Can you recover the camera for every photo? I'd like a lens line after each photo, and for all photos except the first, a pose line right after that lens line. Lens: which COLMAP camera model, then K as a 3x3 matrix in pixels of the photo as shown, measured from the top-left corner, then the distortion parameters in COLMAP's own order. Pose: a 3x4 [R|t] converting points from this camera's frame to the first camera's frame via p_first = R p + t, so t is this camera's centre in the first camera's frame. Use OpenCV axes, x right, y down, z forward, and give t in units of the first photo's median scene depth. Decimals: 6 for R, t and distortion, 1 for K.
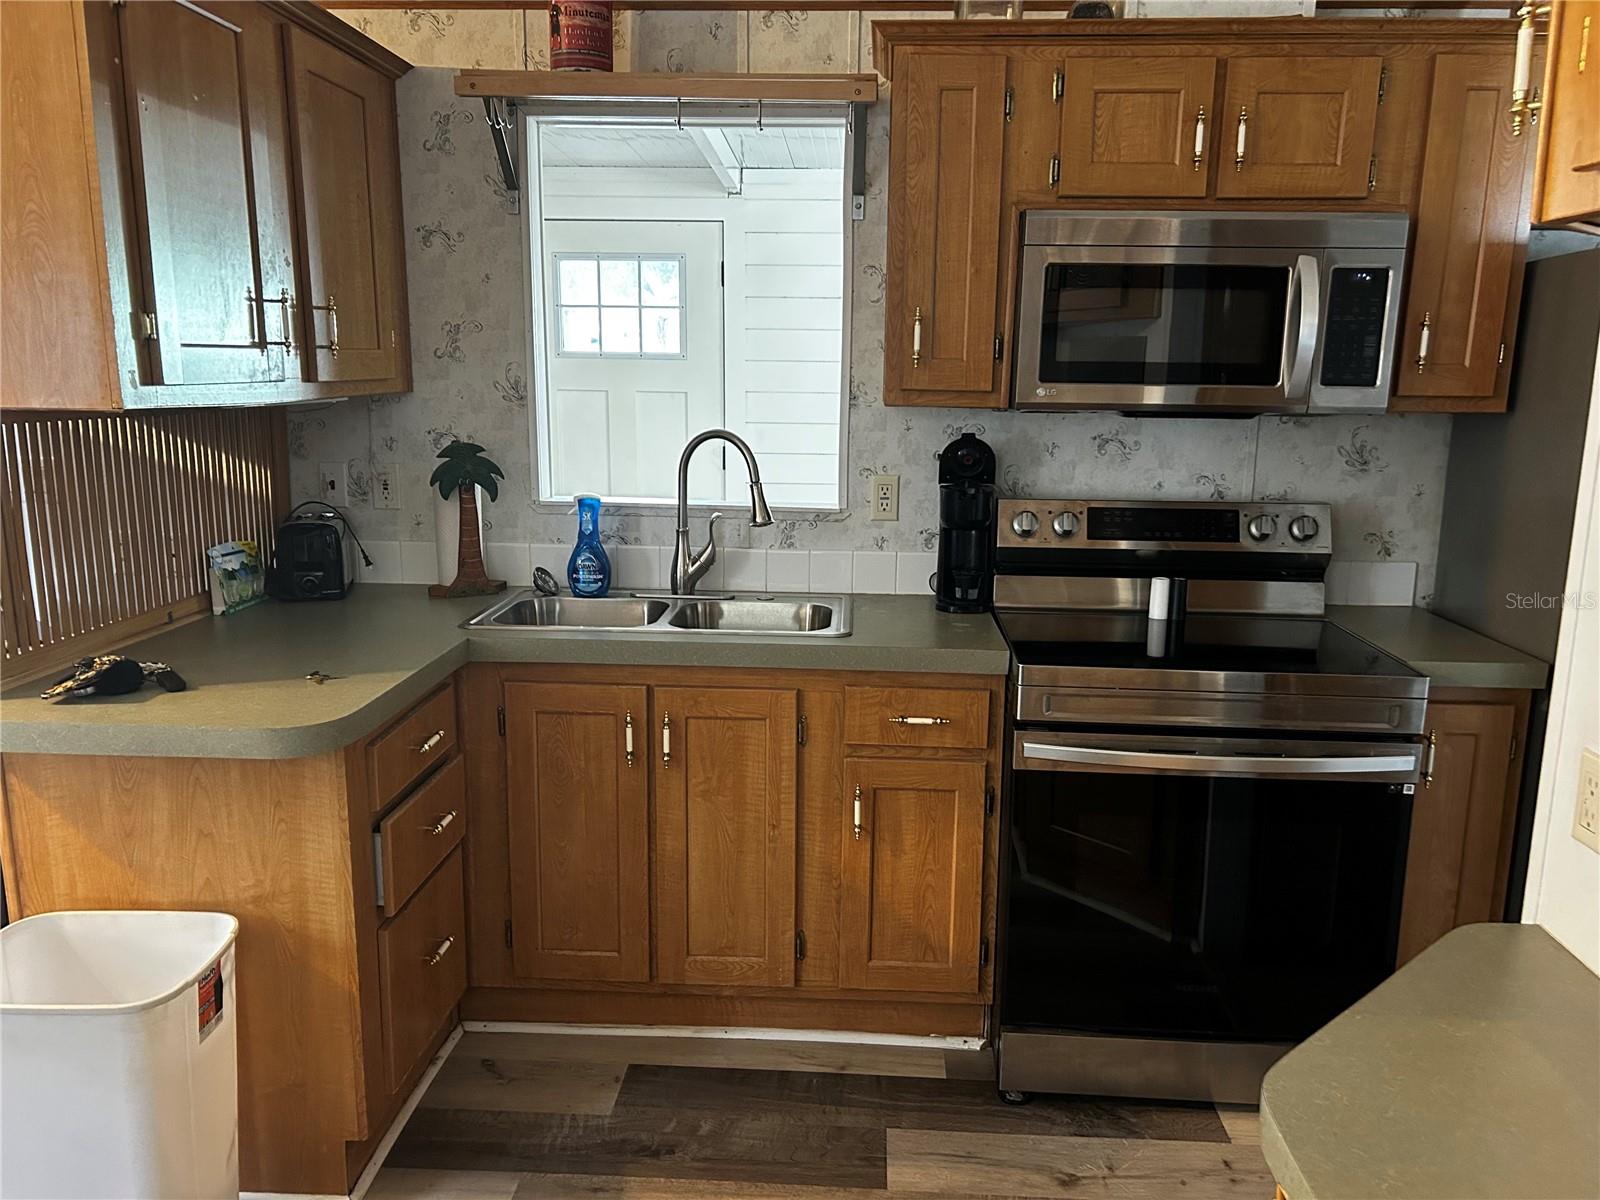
lens RADIAL K [[1203.8, 0, 801.6], [0, 1203.8, 601.2], [0, 0, 1]] dist [0.001271, -0.000858]
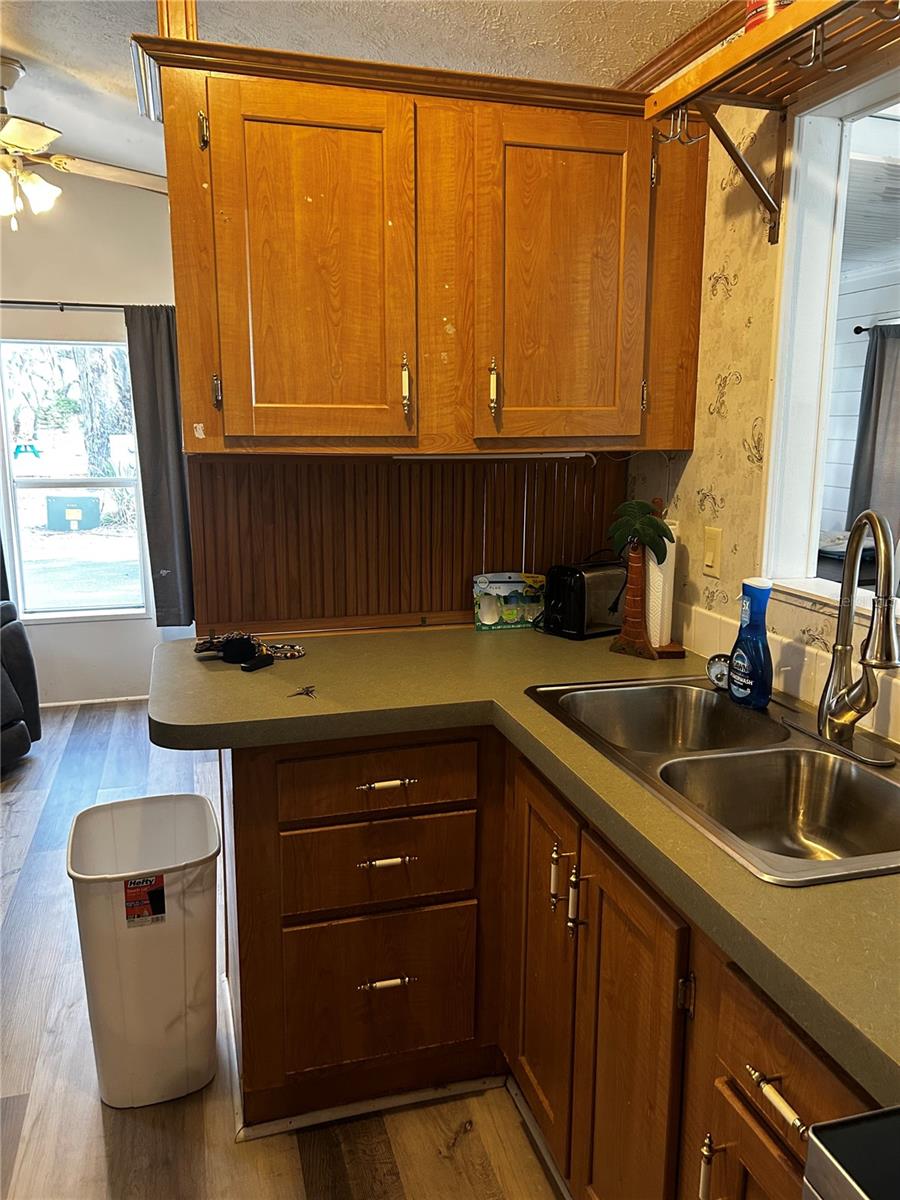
lens RADIAL K [[902.9, 0, 448.5], [0, 902.9, 601.6], [0, 0, 1]] dist [0.001271, -0.000858]
pose [[0.333681, 0.173669, -0.926551, 0.312183], [-0.179823, 0.976562, 0.118283, -0.107427], [0.925376, 0.127146, 0.357089, 0.587472]]
